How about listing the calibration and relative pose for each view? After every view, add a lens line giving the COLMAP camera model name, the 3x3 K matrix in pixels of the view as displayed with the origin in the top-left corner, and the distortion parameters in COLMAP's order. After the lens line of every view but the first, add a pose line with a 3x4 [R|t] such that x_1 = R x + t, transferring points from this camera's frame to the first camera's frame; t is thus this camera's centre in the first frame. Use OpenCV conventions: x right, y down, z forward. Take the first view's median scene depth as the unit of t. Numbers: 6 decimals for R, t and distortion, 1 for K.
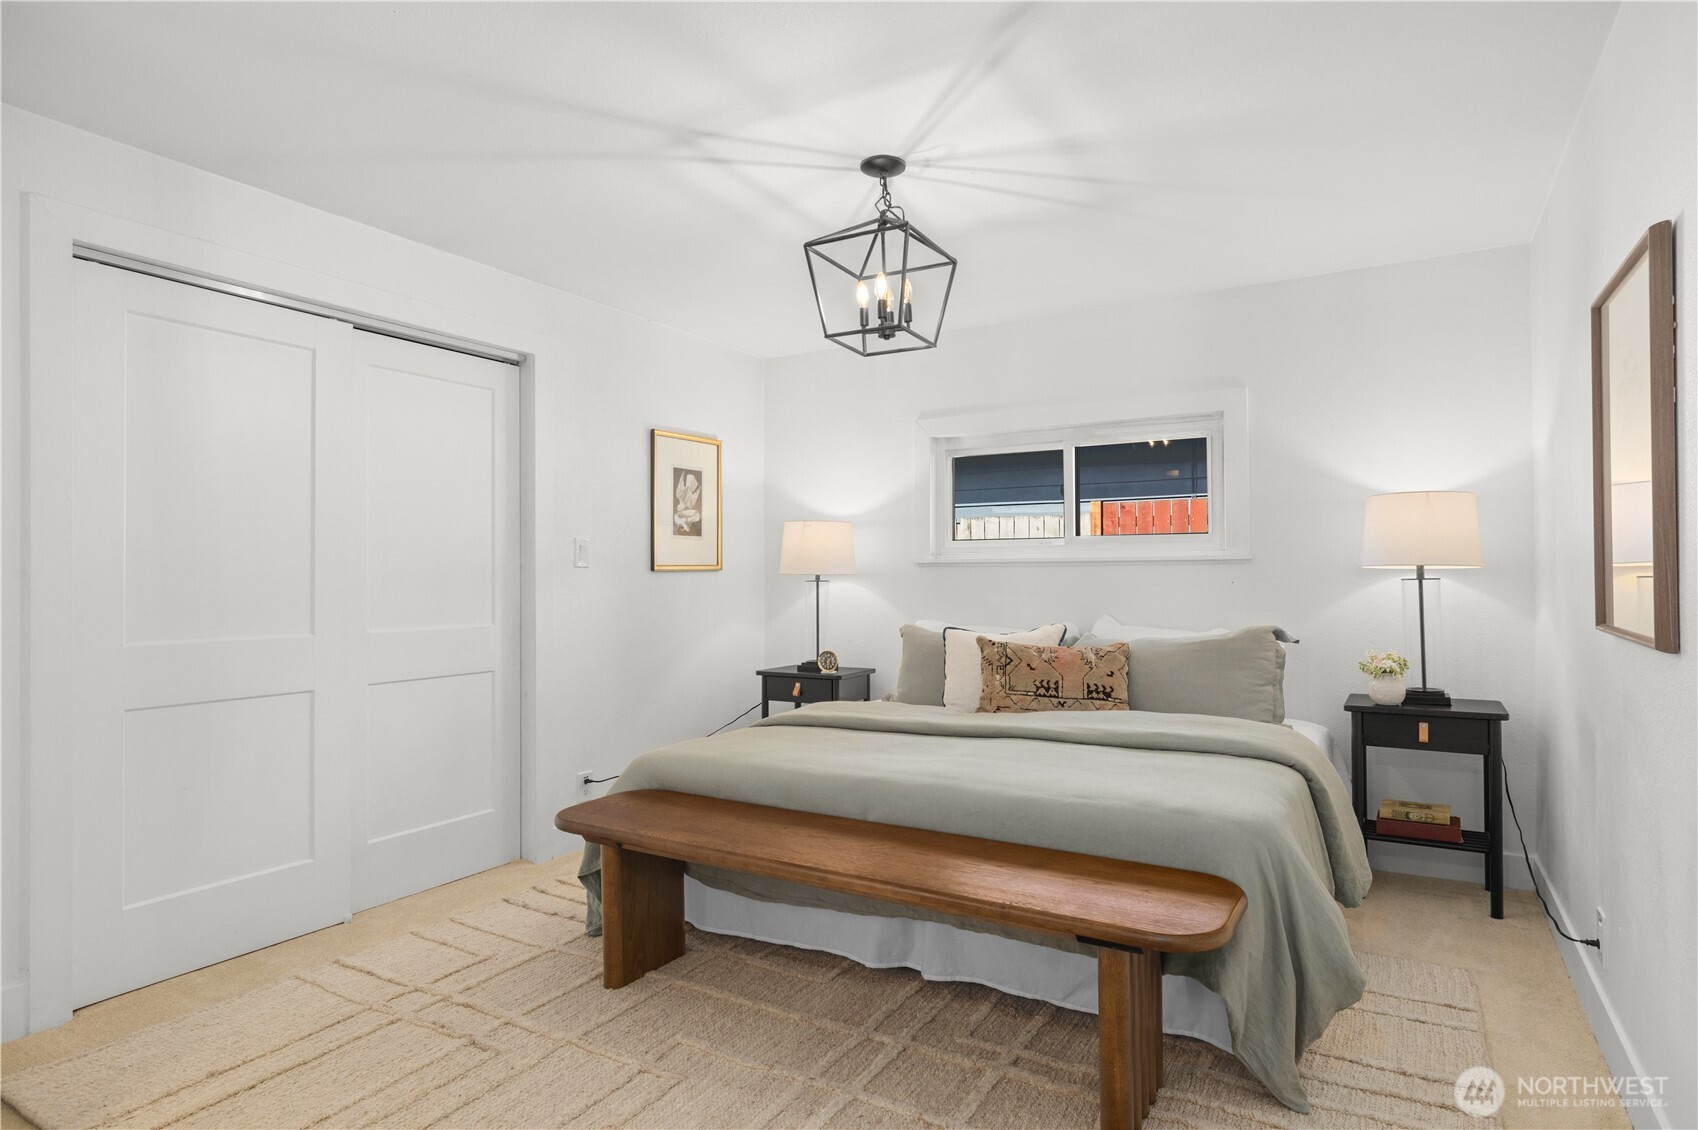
lens RADIAL K [[933.2, 0, 849.0], [0, 933.2, 565.0], [0, 0, 1]] dist [-0.002829, -0.000383]
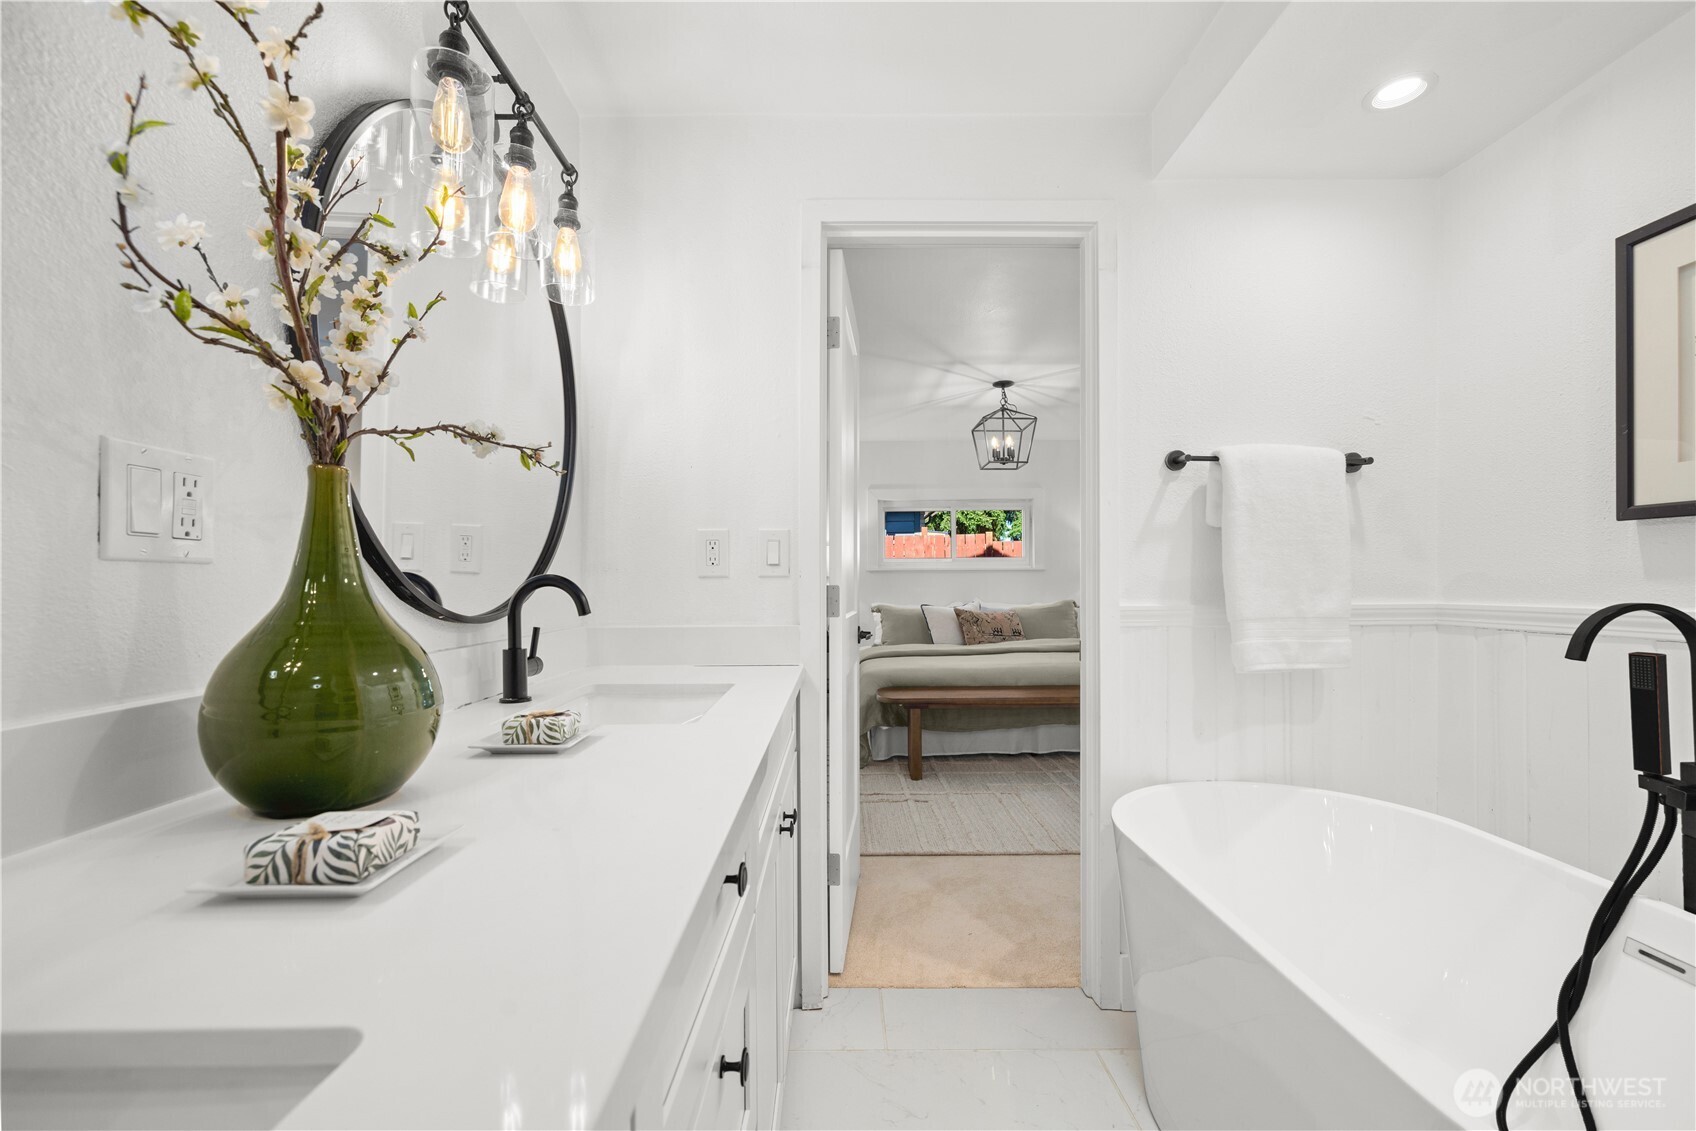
lens RADIAL K [[709.1, 0, 854.3], [0, 709.1, 581.2], [0, 0, 1]] dist [-0.000772, -0.000029]
pose [[0.858074, 0.001699, 0.513523, -1.086681], [-0.004936, 0.999976, 0.004939, 0.018572], [-0.513503, -0.006773, 0.858061, -0.222510]]
